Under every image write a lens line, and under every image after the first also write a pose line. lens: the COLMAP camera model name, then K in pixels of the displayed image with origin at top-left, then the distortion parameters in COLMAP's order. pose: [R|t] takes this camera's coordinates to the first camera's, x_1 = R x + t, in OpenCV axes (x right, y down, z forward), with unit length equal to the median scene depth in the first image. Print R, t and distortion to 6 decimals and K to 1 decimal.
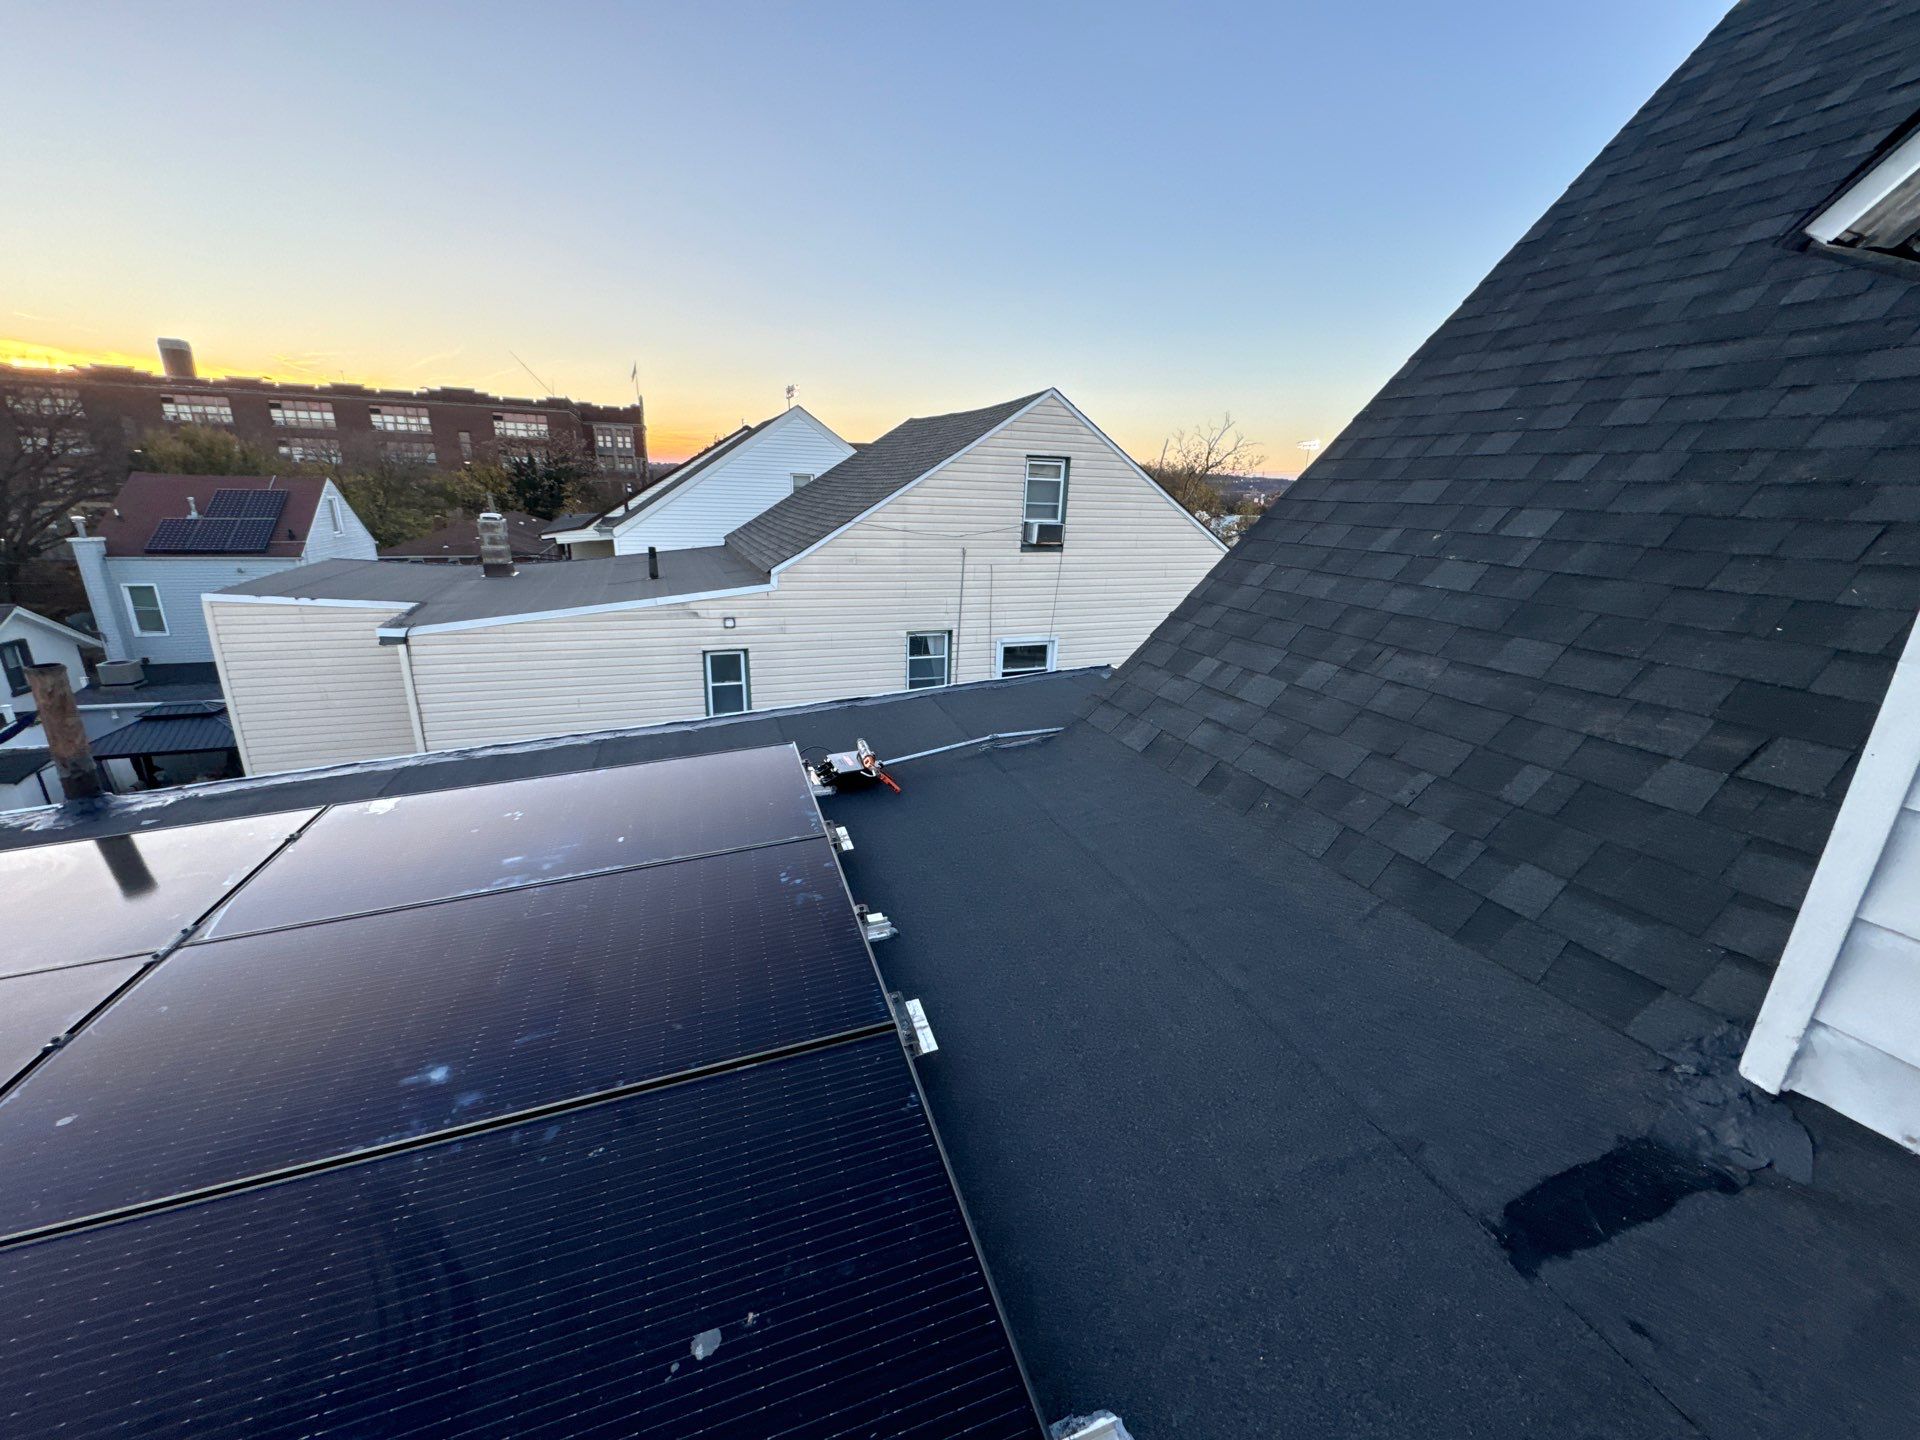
lens RADIAL K [[760.9, 0, 960.0], [0, 760.9, 720.0], [0, 0, 1]] dist [-0.000649, -0.000110]
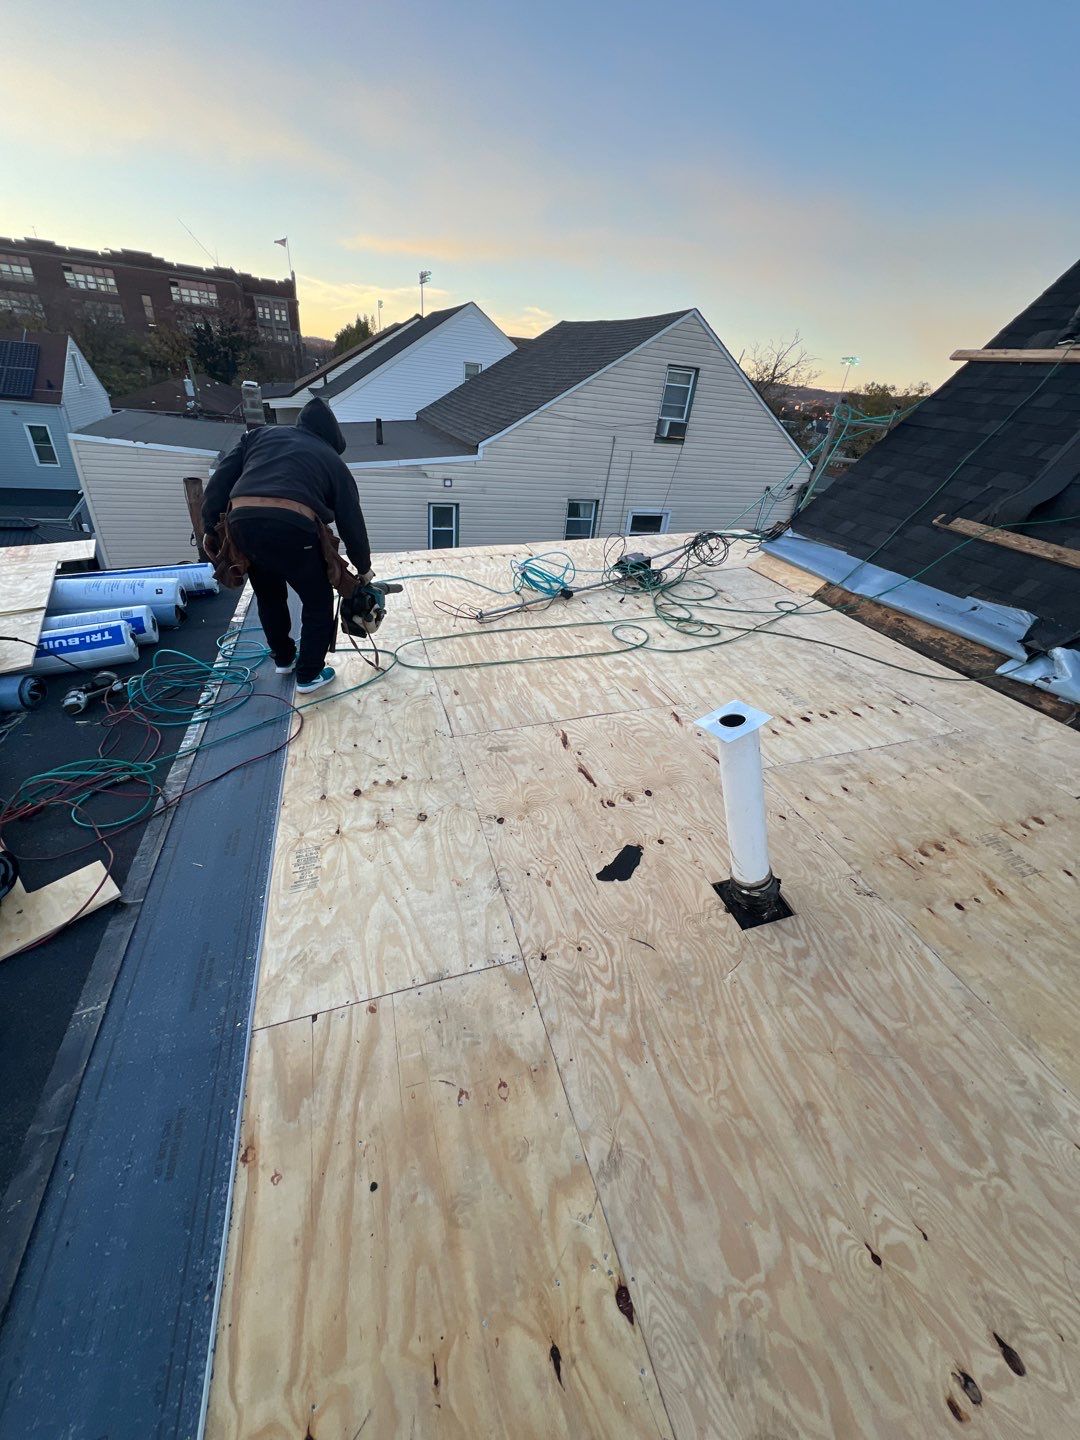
lens RADIAL K [[569.7, 0, 540.0], [0, 569.7, 720.0], [0, 0, 1]] dist [-0.000141, 0.000332]
pose [[0.997864, 0.062397, 0.019330, -0.073602], [-0.065225, 0.967933, 0.242595, 0.017338], [-0.003572, -0.243337, 0.969935, -0.074413]]
